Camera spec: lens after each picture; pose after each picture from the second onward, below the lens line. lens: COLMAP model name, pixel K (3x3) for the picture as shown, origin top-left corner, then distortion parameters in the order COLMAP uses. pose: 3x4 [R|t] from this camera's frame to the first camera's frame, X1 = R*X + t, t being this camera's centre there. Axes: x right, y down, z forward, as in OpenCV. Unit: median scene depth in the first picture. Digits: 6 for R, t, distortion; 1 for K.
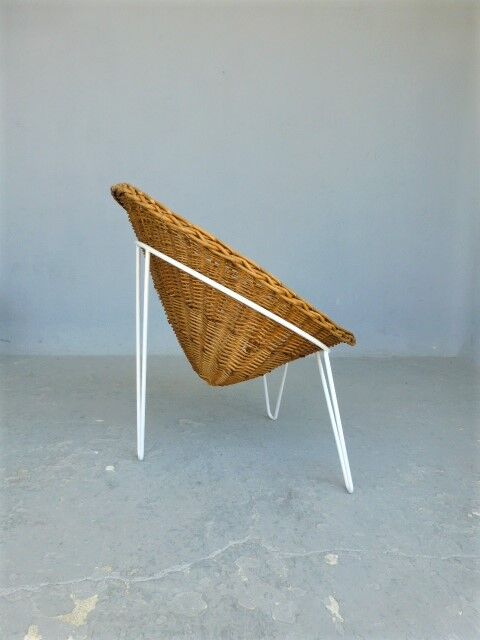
lens RADIAL K [[441.8, 0, 238.7], [0, 441.8, 322.4], [0, 0, 1]] dist [-0.009260, -0.019061]
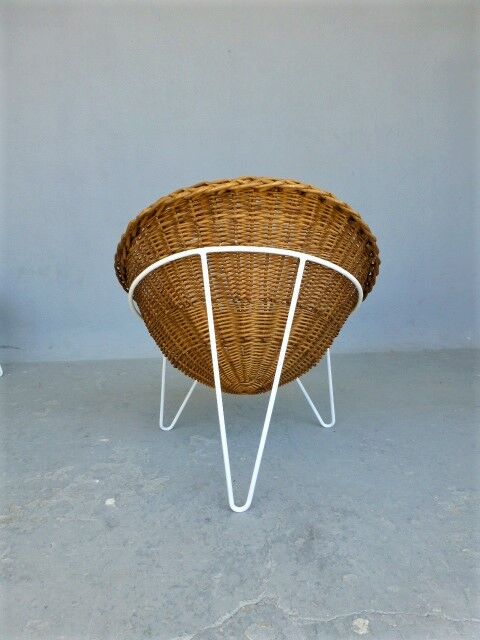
lens RADIAL K [[441.8, 0, 238.1], [0, 441.8, 323.4], [0, 0, 1]] dist [-0.009260, -0.019061]
pose [[0.997857, -0.033451, -0.056236, 0.035626], [0.035283, 0.998868, 0.031908, -0.059815], [0.055105, -0.033824, 0.997908, 0.141143]]
